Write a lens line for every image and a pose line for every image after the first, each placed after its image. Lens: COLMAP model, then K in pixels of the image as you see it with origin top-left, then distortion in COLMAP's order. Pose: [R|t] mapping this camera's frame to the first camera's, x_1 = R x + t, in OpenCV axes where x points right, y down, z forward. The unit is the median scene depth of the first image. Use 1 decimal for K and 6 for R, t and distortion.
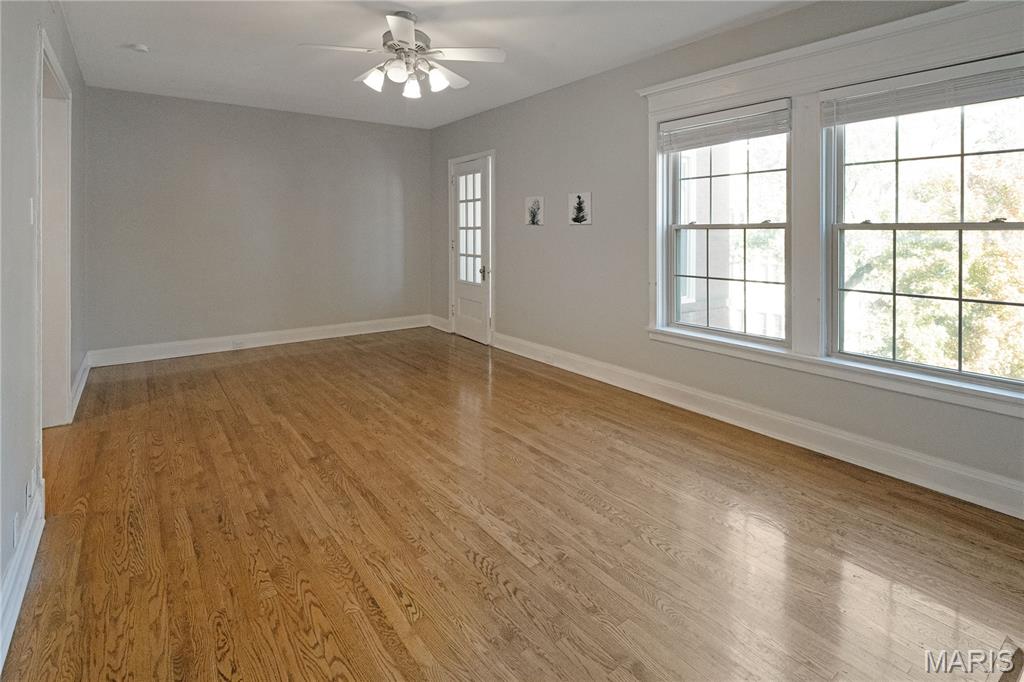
lens RADIAL K [[474.0, 0, 518.4], [0, 474.0, 336.9], [0, 0, 1]] dist [-0.000326, -0.000379]
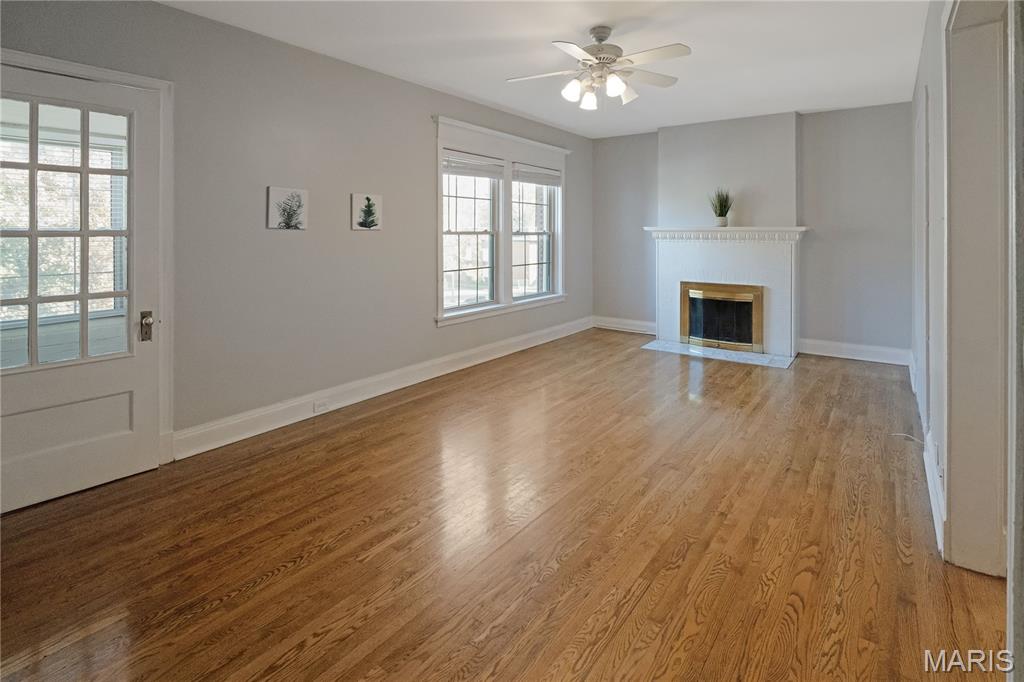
lens RADIAL K [[474.0, 0, 518.4], [0, 474.0, 336.9], [0, 0, 1]] dist [-0.000326, -0.000379]
pose [[-0.244407, -0.205102, 0.947733, -0.836440], [0.214793, 0.941643, 0.259176, -0.221145], [-0.945584, 0.266911, -0.186089, 0.967520]]
